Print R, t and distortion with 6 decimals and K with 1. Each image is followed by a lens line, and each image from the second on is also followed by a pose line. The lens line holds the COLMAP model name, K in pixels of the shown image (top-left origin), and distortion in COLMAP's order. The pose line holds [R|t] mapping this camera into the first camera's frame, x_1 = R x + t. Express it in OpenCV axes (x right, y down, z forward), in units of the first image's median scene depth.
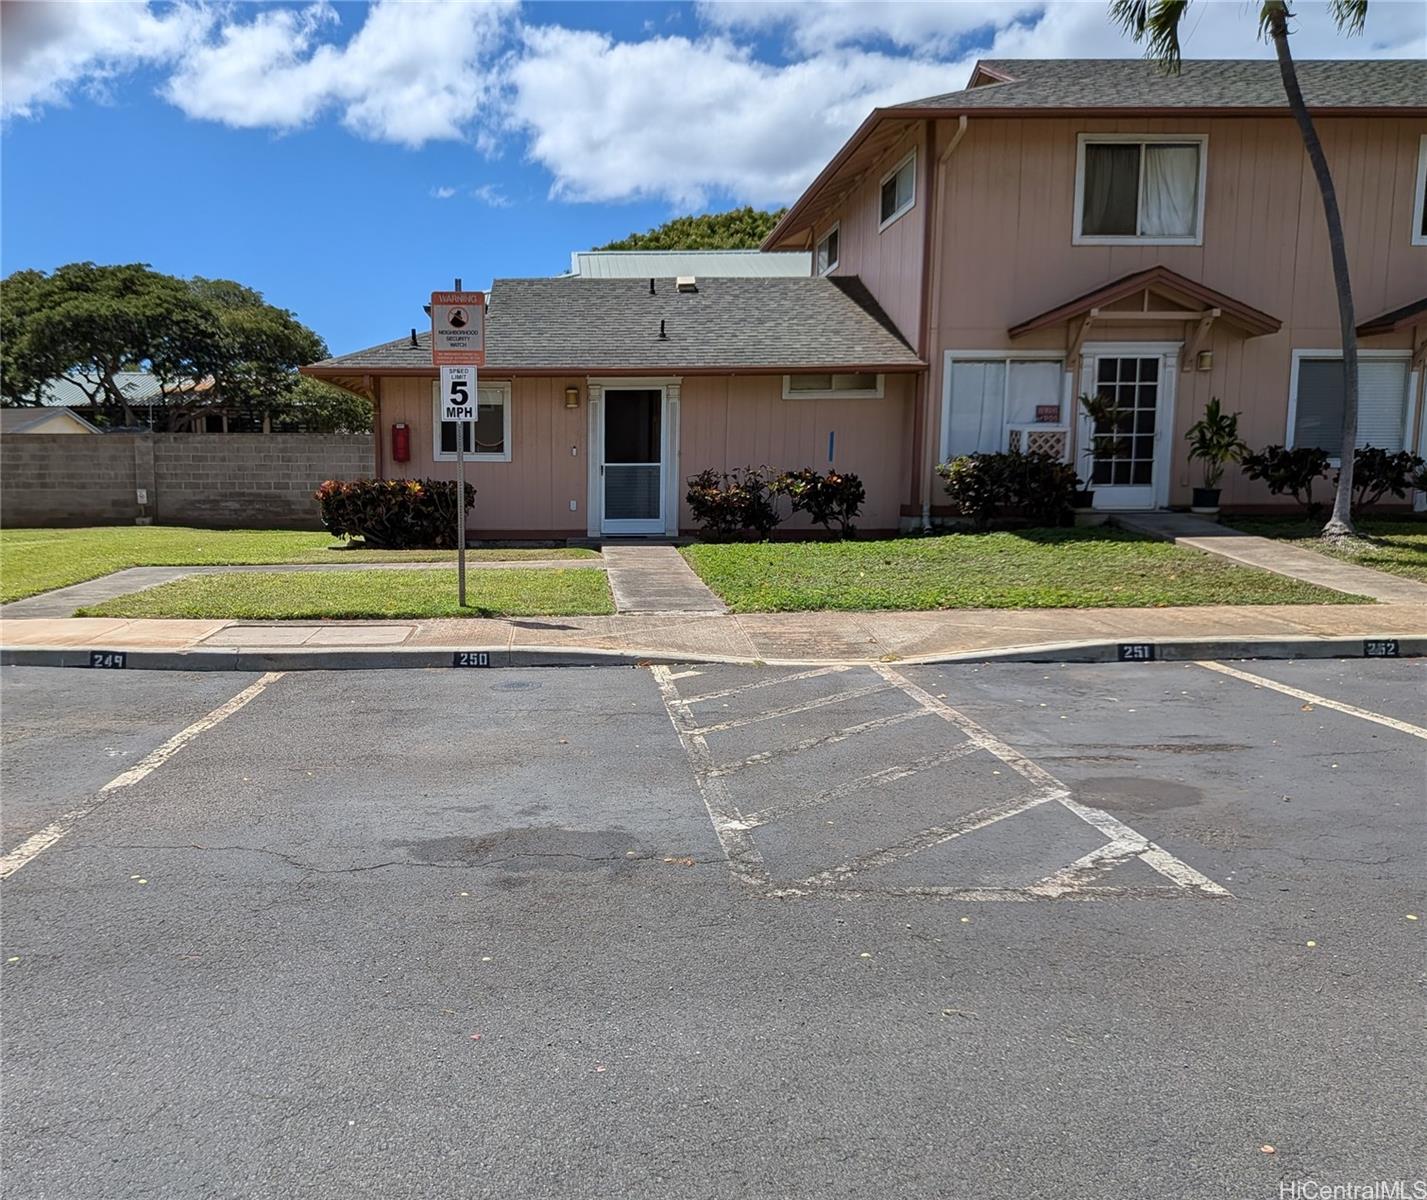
lens RADIAL K [[1108.9, 0, 598.5], [0, 1108.9, 660.5], [0, 0, 1]] dist [0.032527, 0.003254]
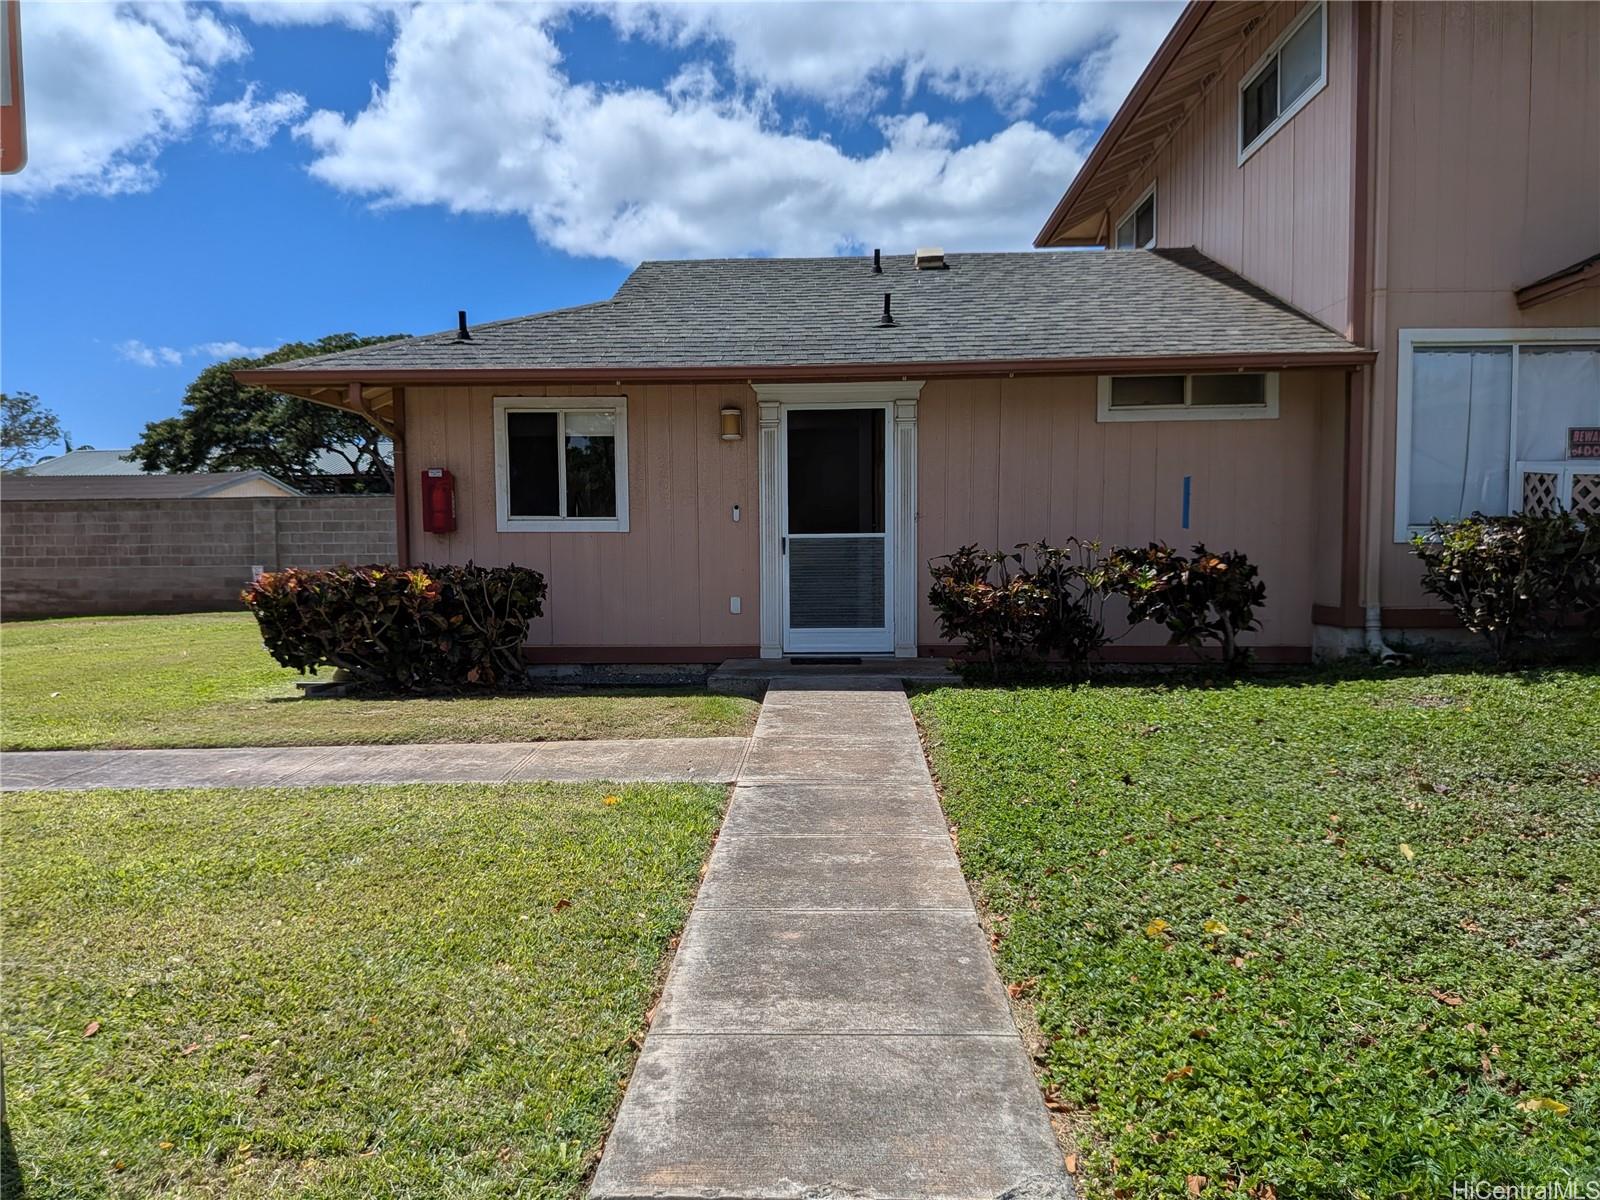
lens RADIAL K [[1137.0, 0, 803.3], [0, 1137.0, 597.8], [0, 0, 1]] dist [-0.000684, -0.007332]
pose [[0.998878, -0.002752, -0.047278, 0.041908], [-0.002582, 0.993661, -0.112387, -0.079170], [0.047287, 0.112383, 0.992539, 0.422449]]
